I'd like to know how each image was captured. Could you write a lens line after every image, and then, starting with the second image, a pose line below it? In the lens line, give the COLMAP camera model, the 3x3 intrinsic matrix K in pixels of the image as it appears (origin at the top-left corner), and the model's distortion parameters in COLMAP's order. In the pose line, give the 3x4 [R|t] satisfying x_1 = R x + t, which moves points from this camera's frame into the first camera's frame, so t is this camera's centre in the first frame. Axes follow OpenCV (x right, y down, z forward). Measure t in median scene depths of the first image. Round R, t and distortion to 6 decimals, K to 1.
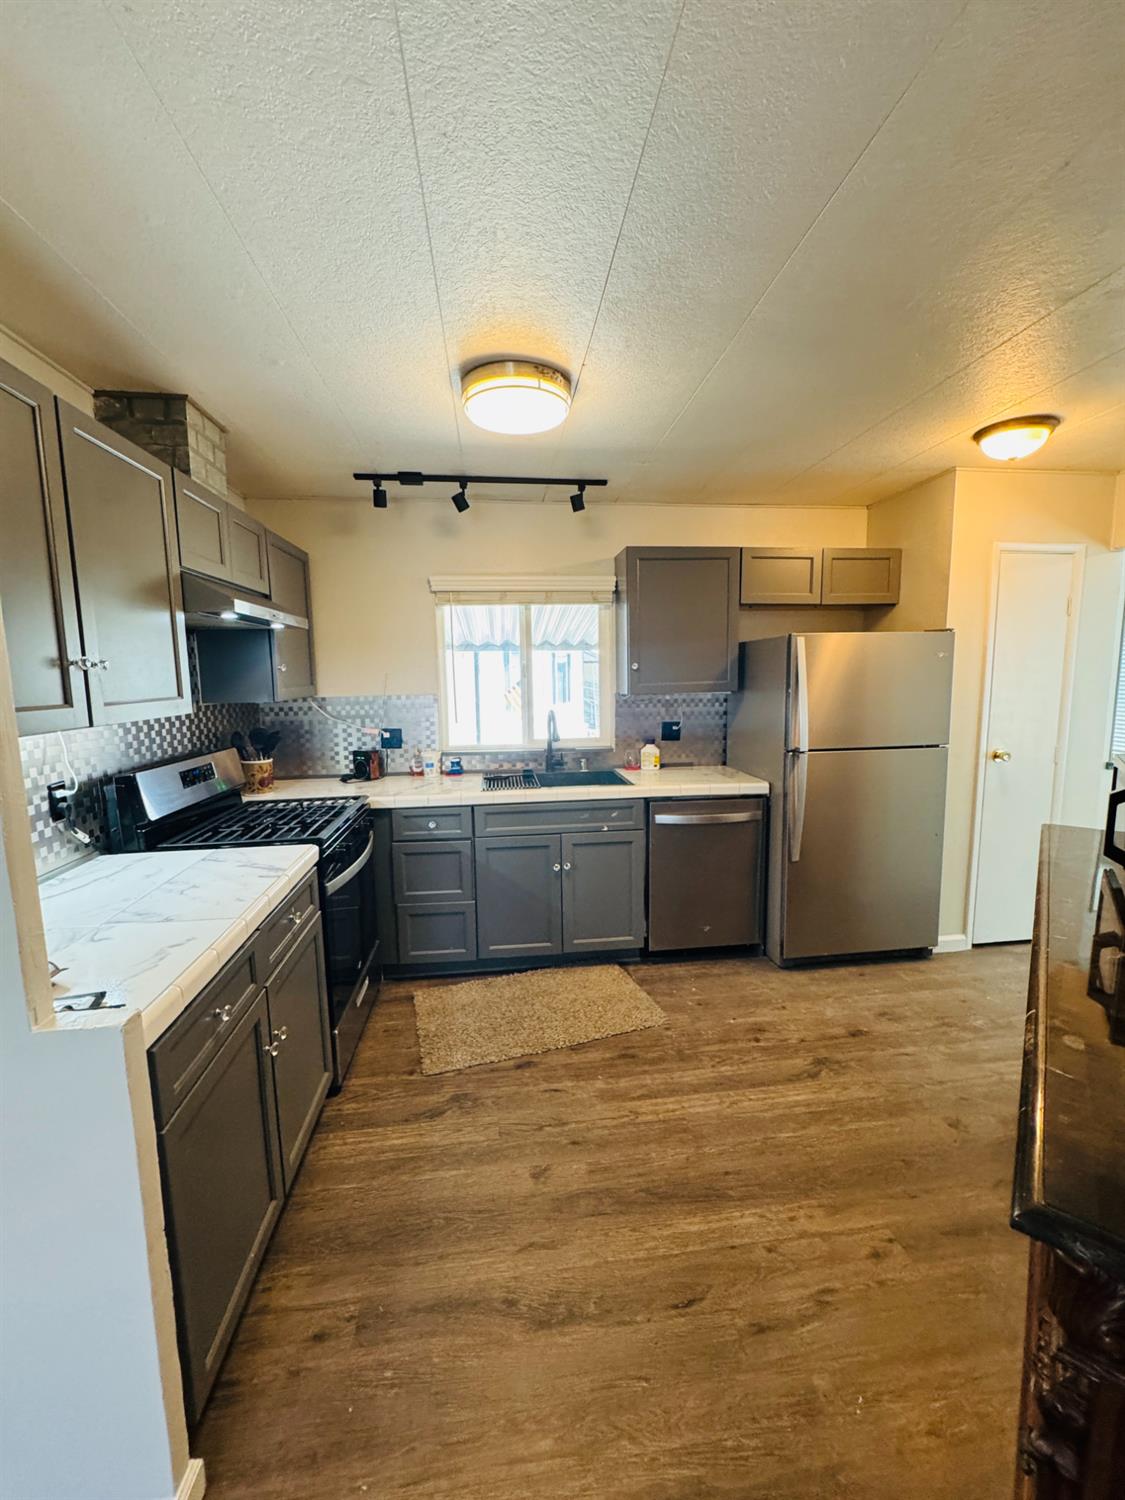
lens RADIAL K [[599.6, 0, 565.3], [0, 599.6, 747.5], [0, 0, 1]] dist [-0.003691, 0.000223]
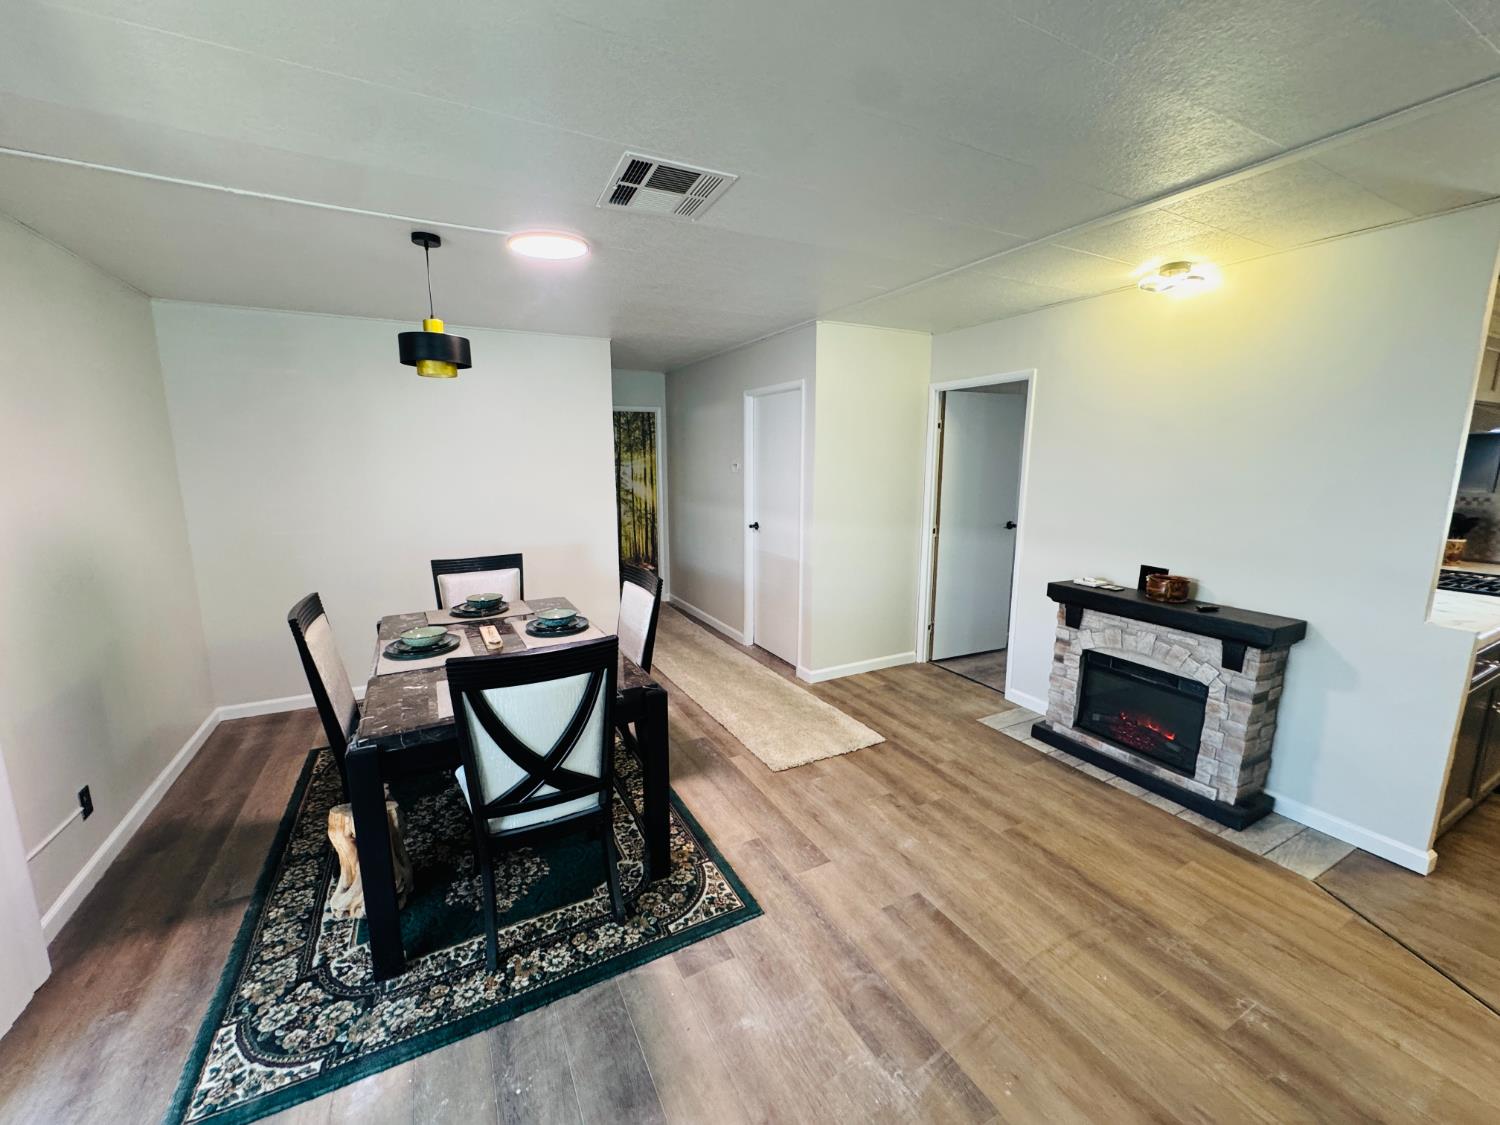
lens RADIAL K [[599.6, 0, 748.8], [0, 599.6, 560.3], [0, 0, 1]] dist [-0.003691, 0.000223]
pose [[0.363391, 0.175680, -0.914923, 0.090861], [-0.122946, 0.982514, 0.139826, 0.067879], [0.923489, 0.061674, 0.378635, -0.770452]]
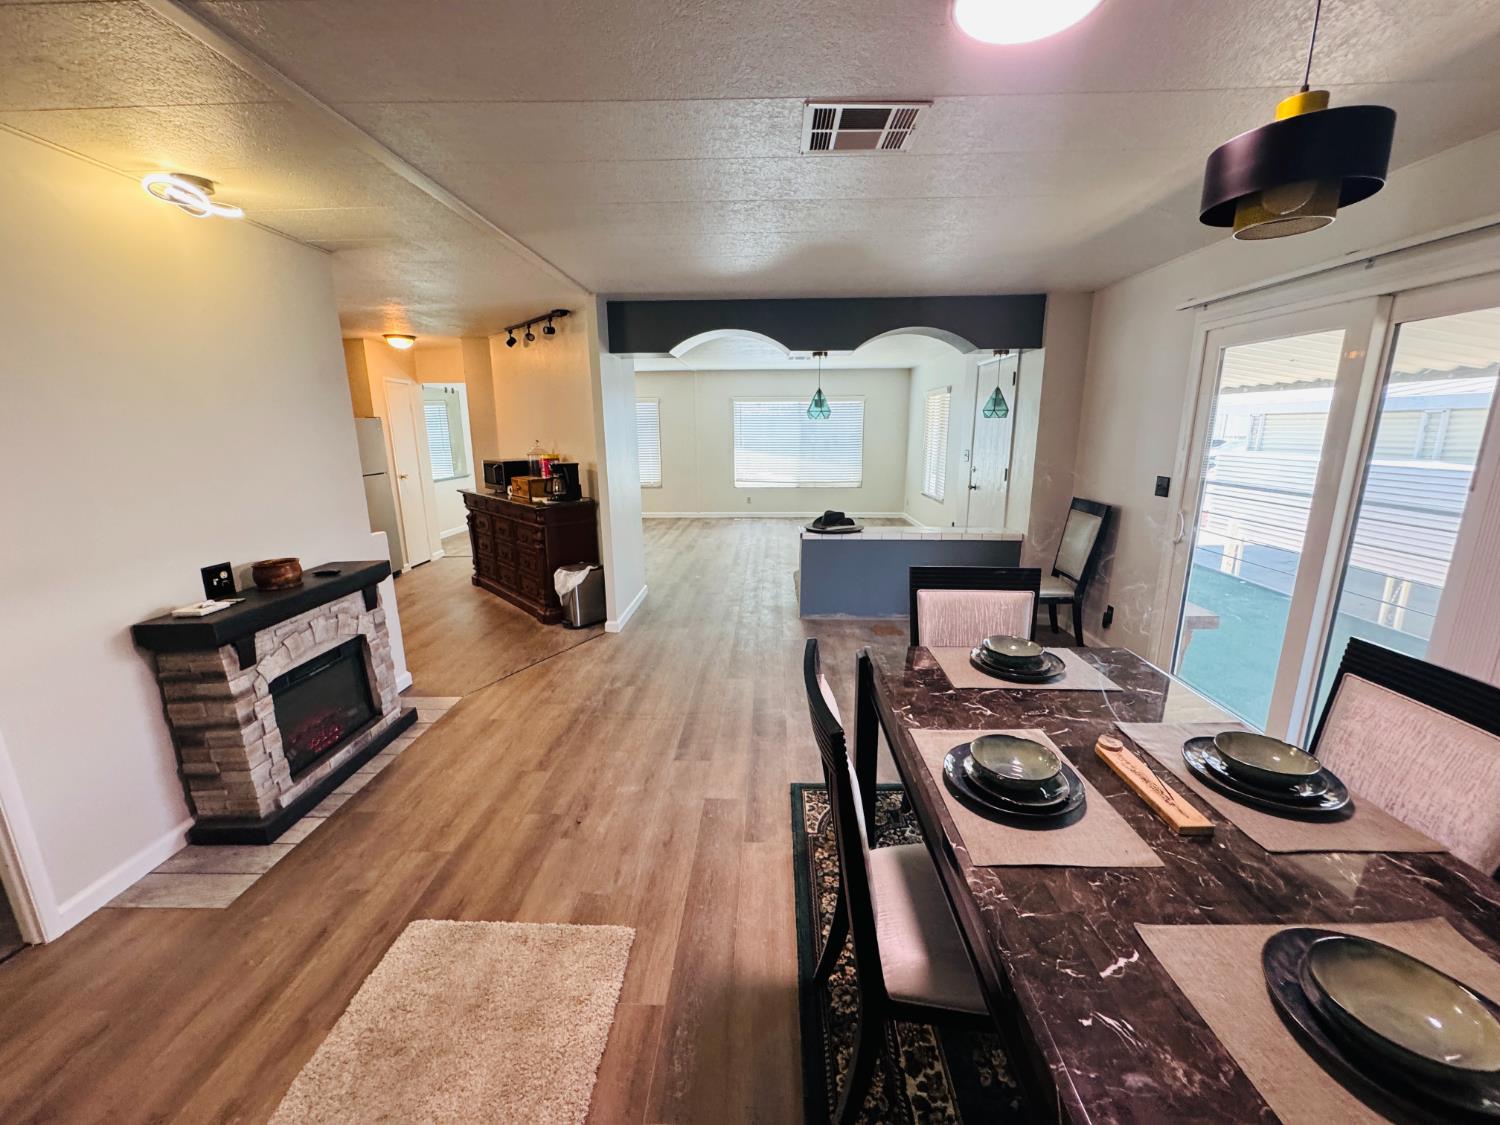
lens RADIAL K [[599.6, 0, 752.3], [0, 599.6, 561.1], [0, 0, 1]] dist [-0.003691, 0.000223]
pose [[0.148453, -0.204201, 0.967607, -1.275689], [0.131786, 0.973807, 0.185291, 0.077619], [-0.980099, 0.100010, 0.171475, -0.591096]]
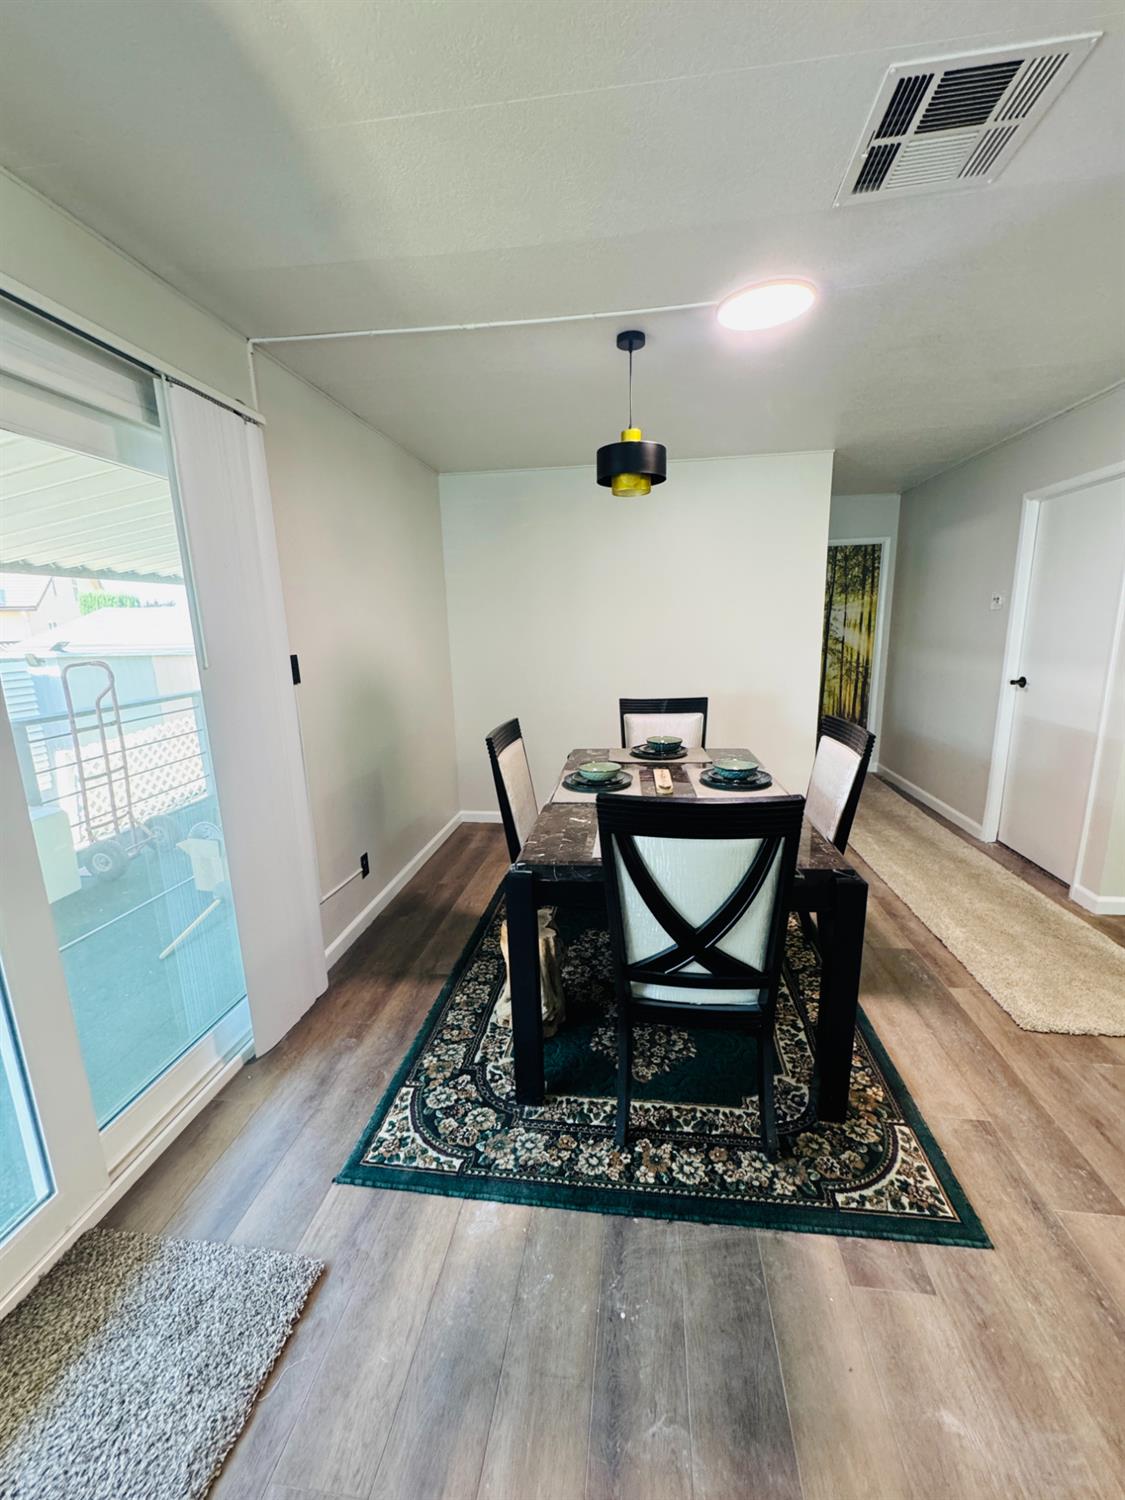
lens RADIAL K [[599.6, 0, 564.7], [0, 599.6, 749.1], [0, 0, 1]] dist [-0.003691, 0.000223]
pose [[-0.243739, 0.223372, -0.943767, -0.043456], [-0.092521, 0.963322, 0.251895, 0.114651], [0.965418, 0.148715, -0.214132, -0.740011]]
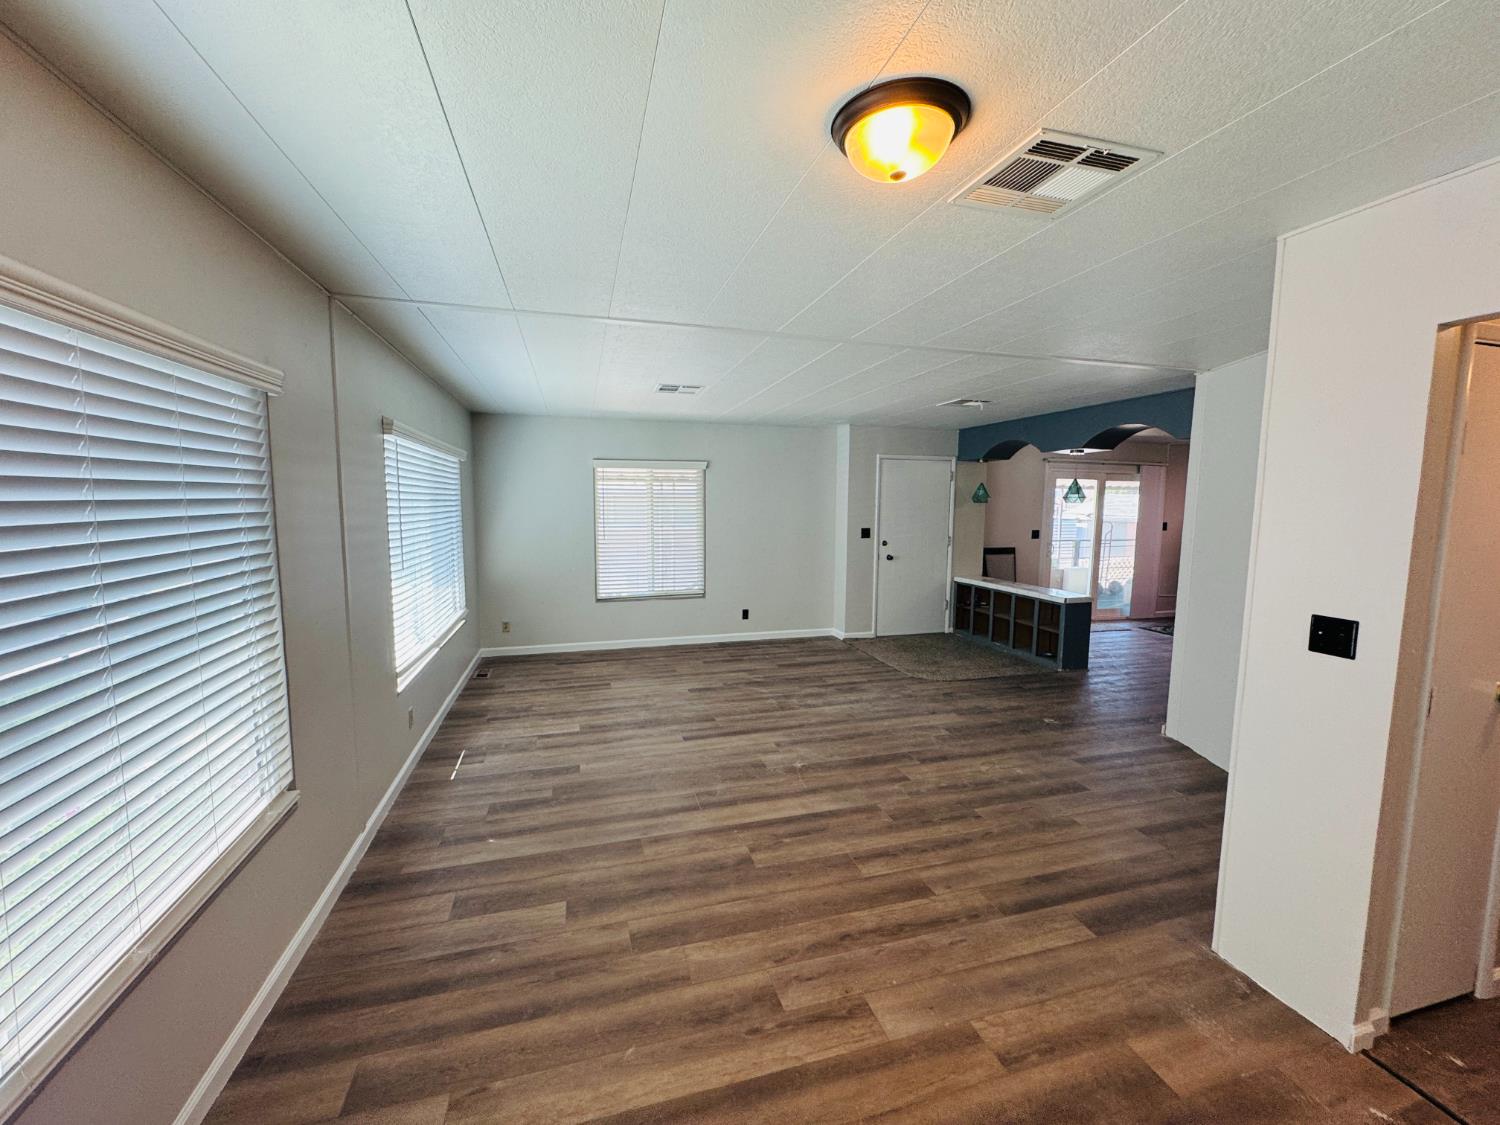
lens RADIAL K [[599.6, 0, 743.4], [0, 599.6, 562.6], [0, 0, 1]] dist [-0.003691, 0.000223]
pose [[-0.988220, 0.022989, -0.151306, 1.669031], [-0.012593, 0.973087, 0.230094, -0.212594], [0.152523, 0.229289, -0.961334, 1.170142]]
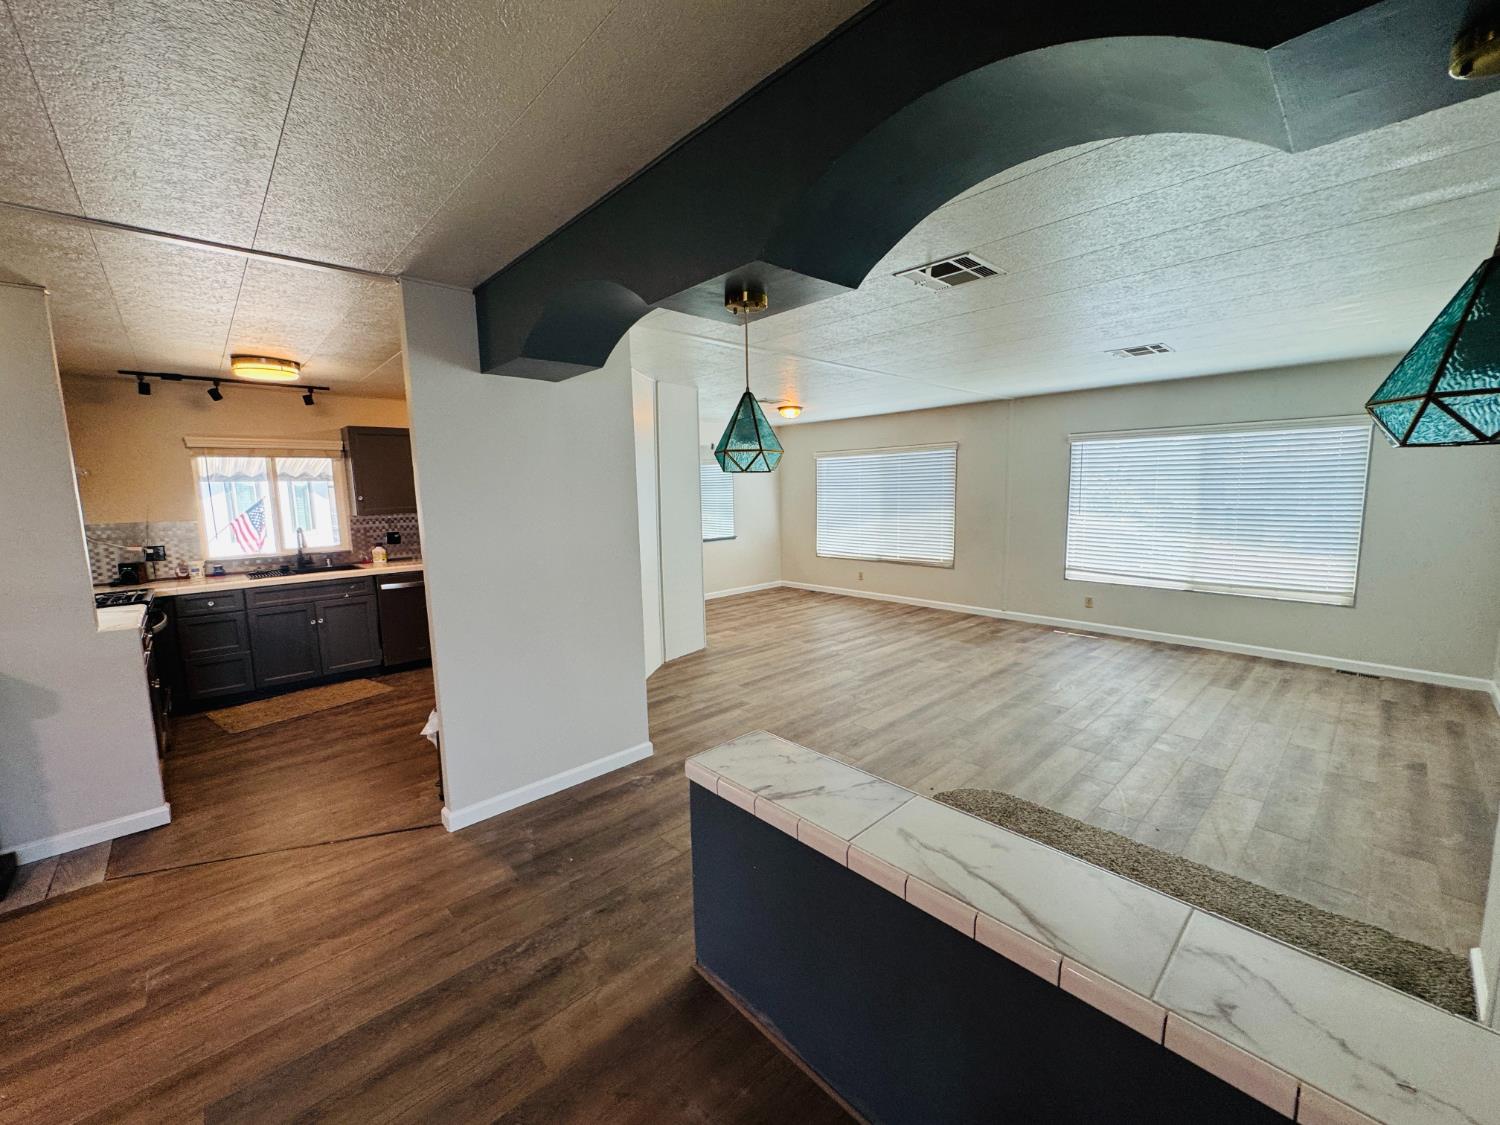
lens RADIAL K [[599.6, 0, 747.4], [0, 599.6, 560.8], [0, 0, 1]] dist [-0.003691, 0.000223]
pose [[0.805499, -0.074206, 0.587932, -0.007704], [0.082340, 0.996520, 0.012966, 0.107358], [-0.586848, 0.037966, 0.808806, -0.999204]]
